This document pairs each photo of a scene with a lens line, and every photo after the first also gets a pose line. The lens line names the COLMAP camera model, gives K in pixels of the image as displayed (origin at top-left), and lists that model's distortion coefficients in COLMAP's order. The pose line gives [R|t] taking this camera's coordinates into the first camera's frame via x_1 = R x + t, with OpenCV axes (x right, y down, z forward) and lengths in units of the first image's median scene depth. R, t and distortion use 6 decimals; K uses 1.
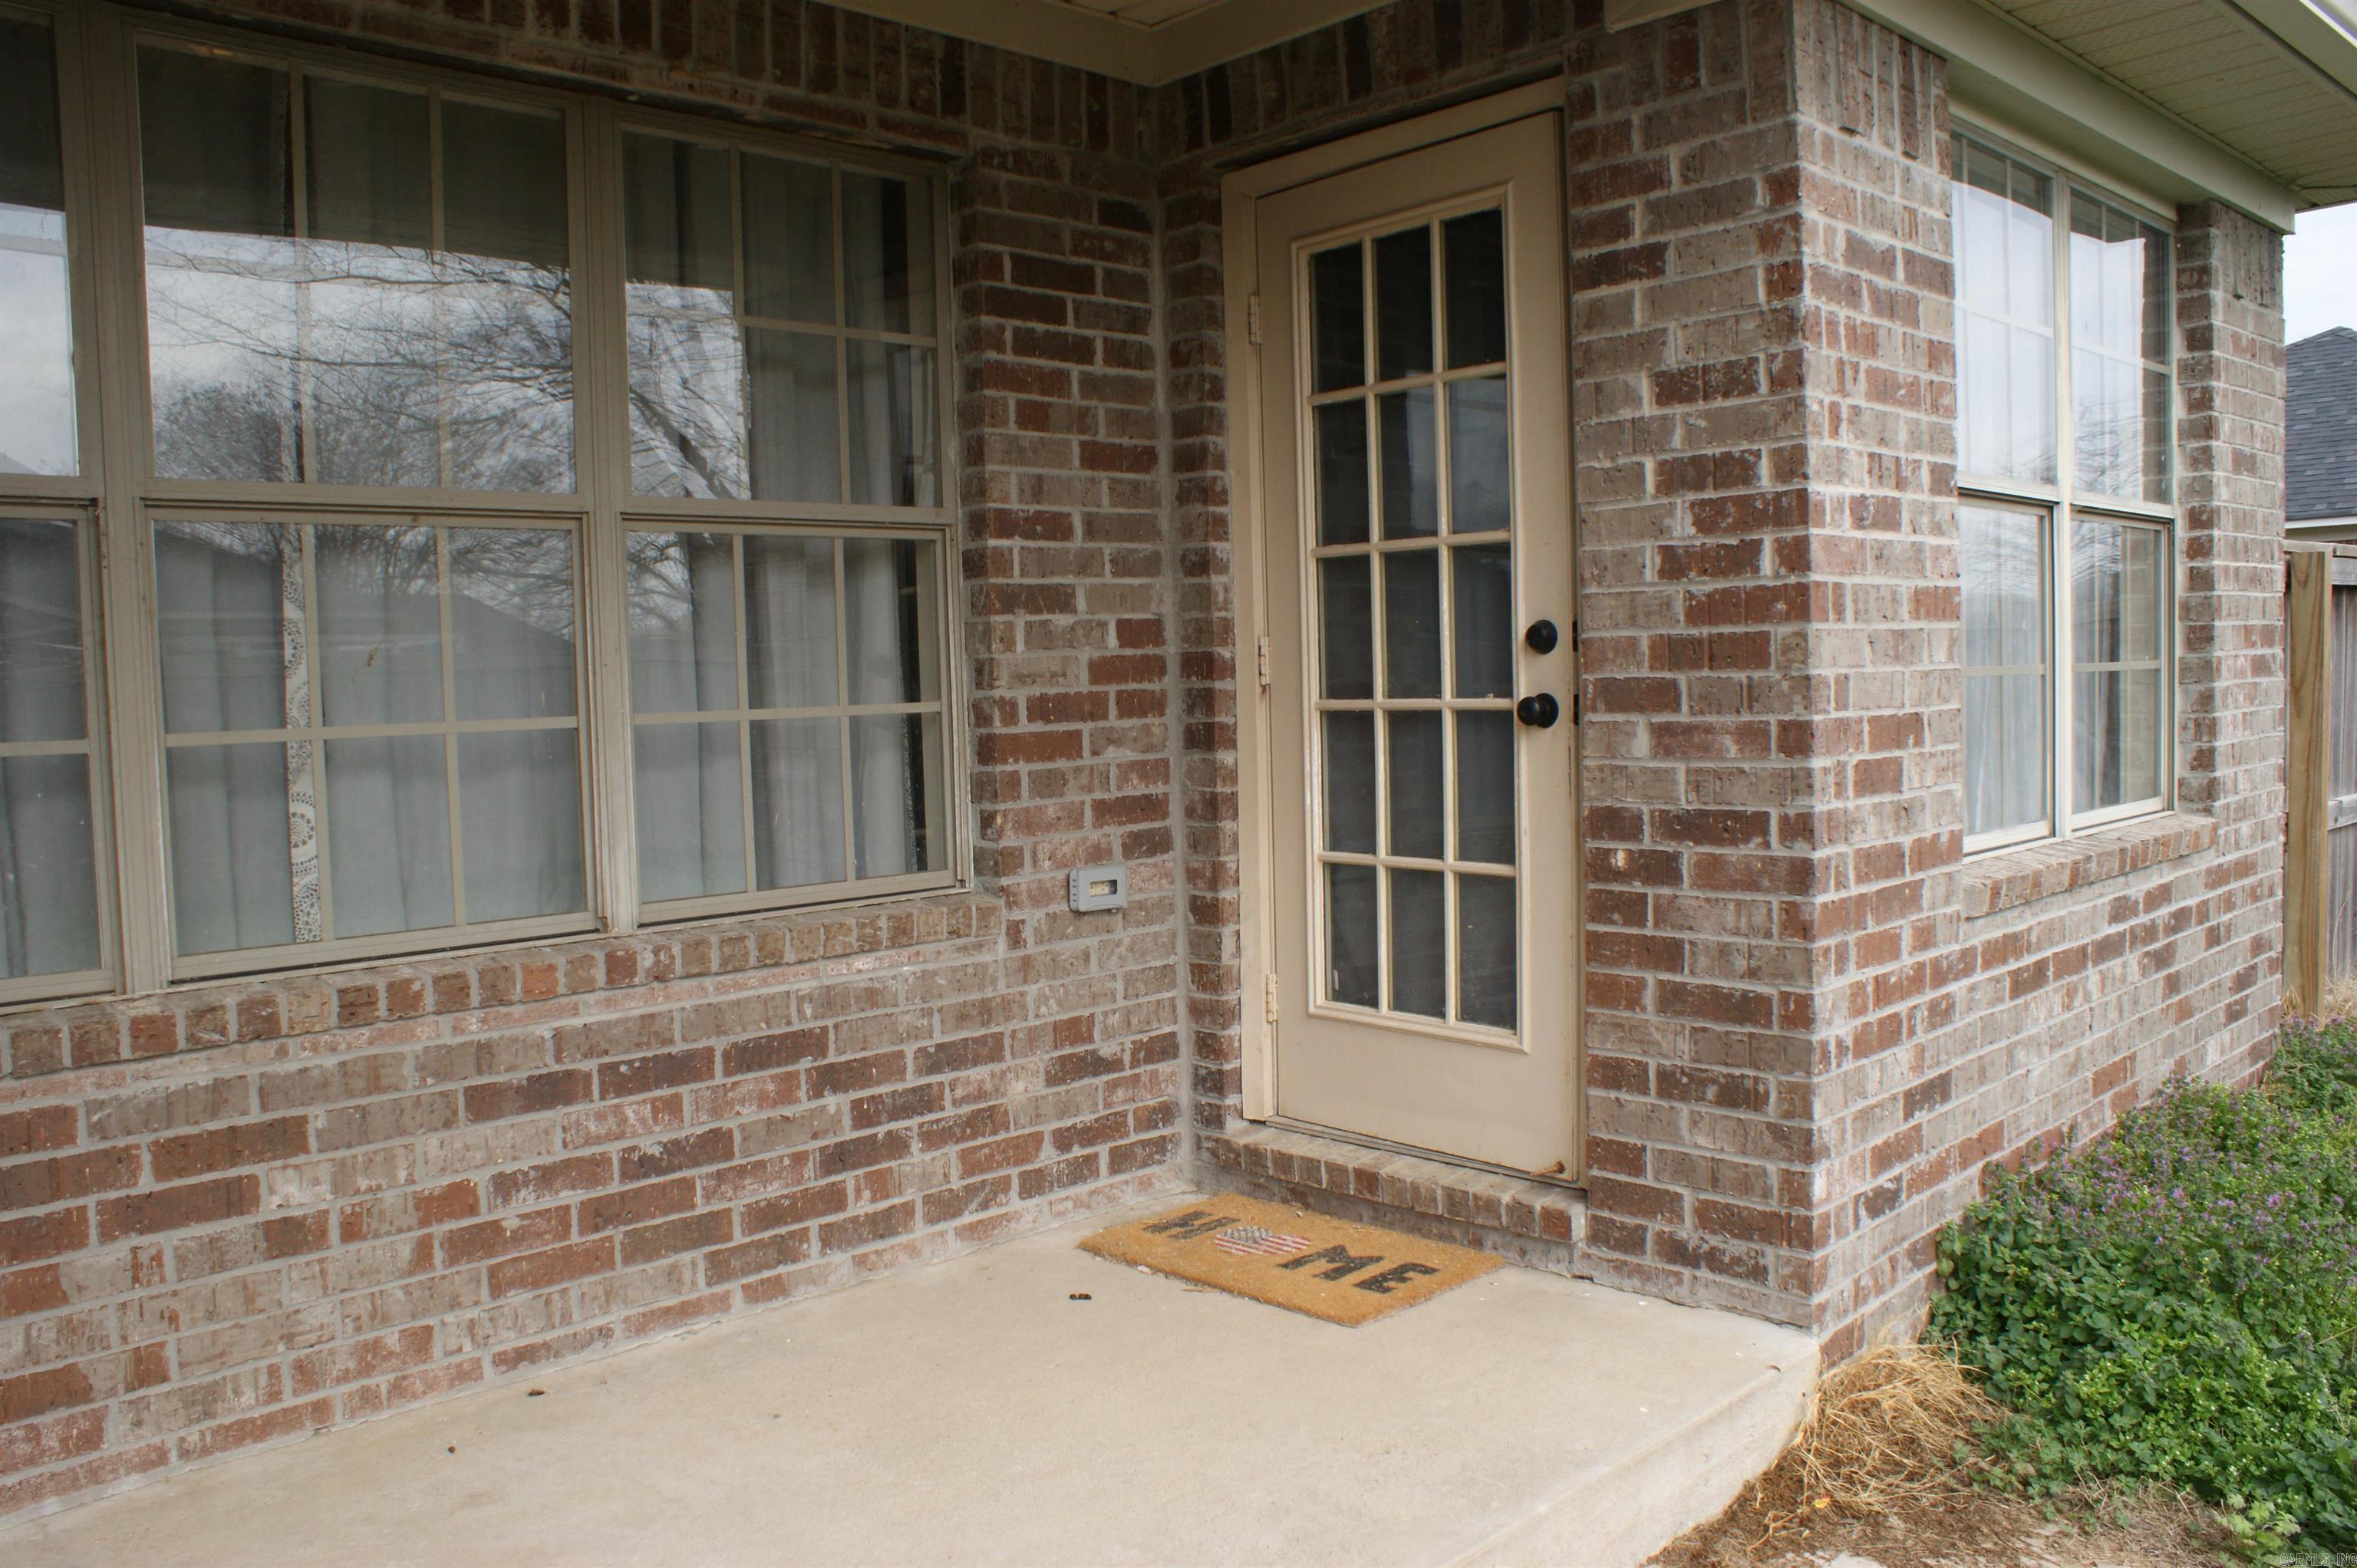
lens RADIAL K [[1849.3, 0, 1185.6], [0, 1849.3, 791.4], [0, 0, 1]] dist [-0.137613, 0.113000]
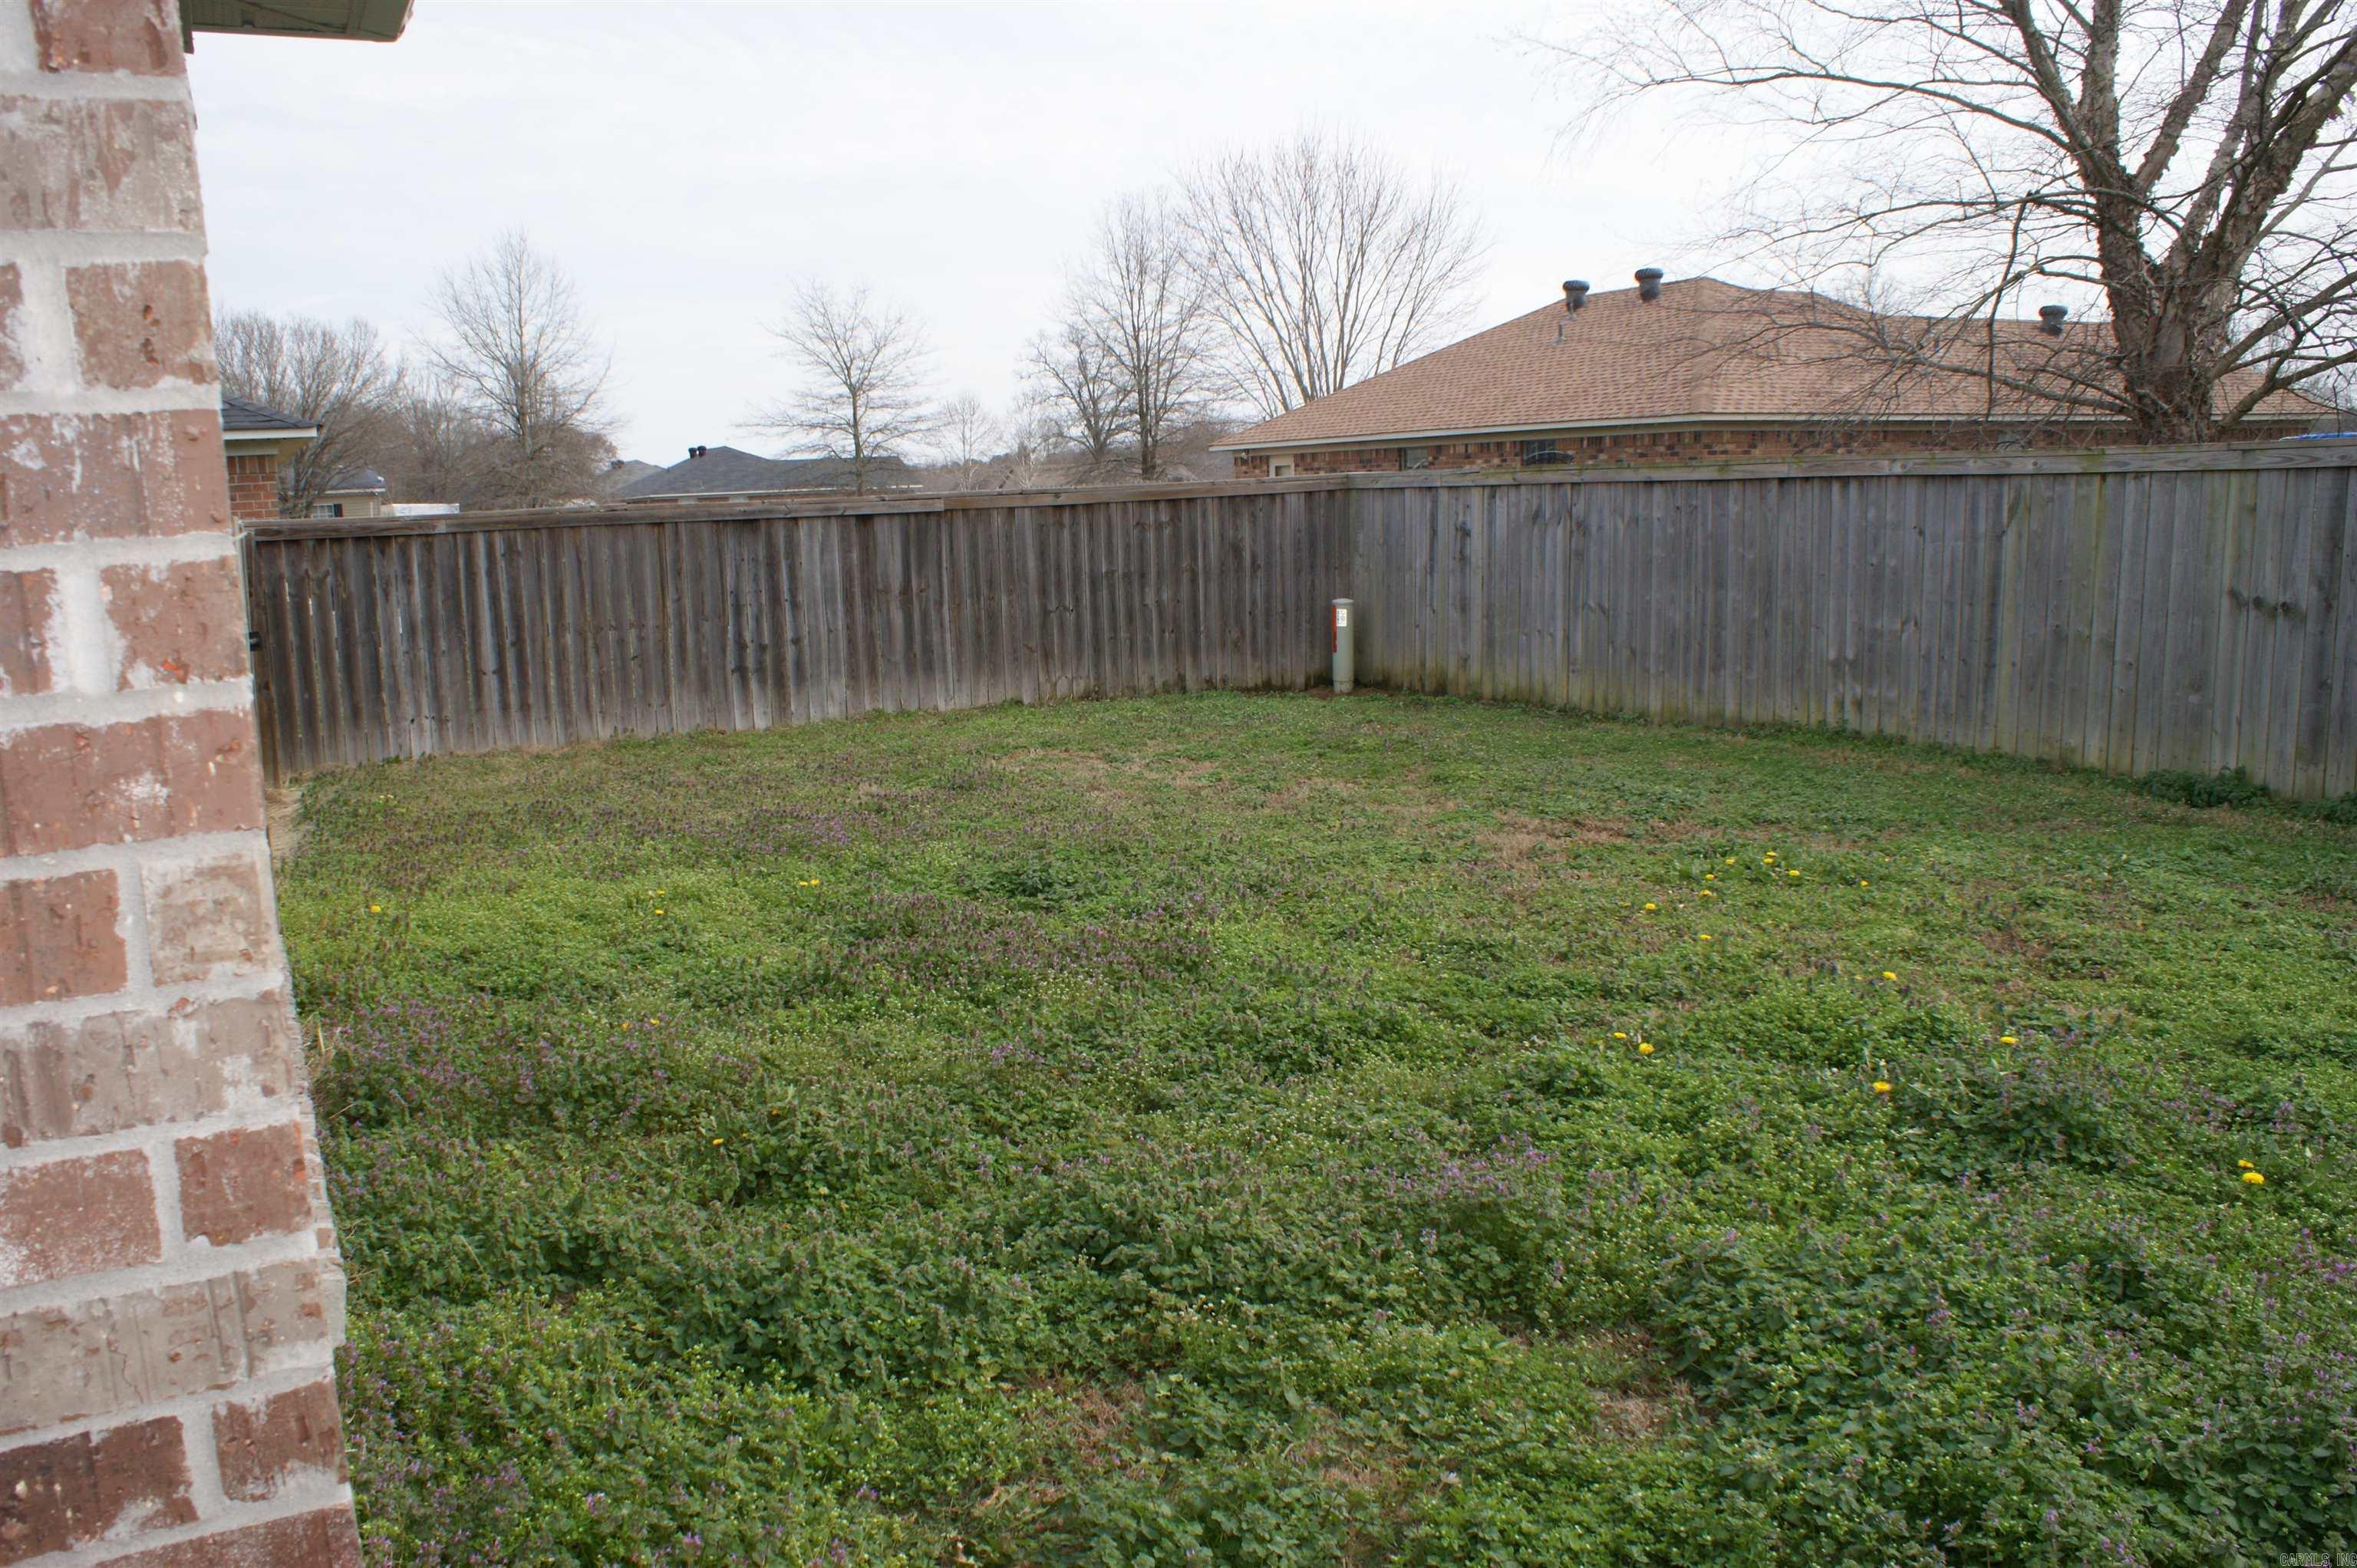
lens RADIAL K [[1849.3, 0, 1152.6], [0, 1849.3, 802.8], [0, 0, 1]] dist [-0.137613, 0.113000]
pose [[0.281950, -0.144525, 0.948481, 0.084757], [0.060805, 0.989294, 0.132669, -0.128680], [-0.957500, 0.020266, 0.287719, 0.743070]]
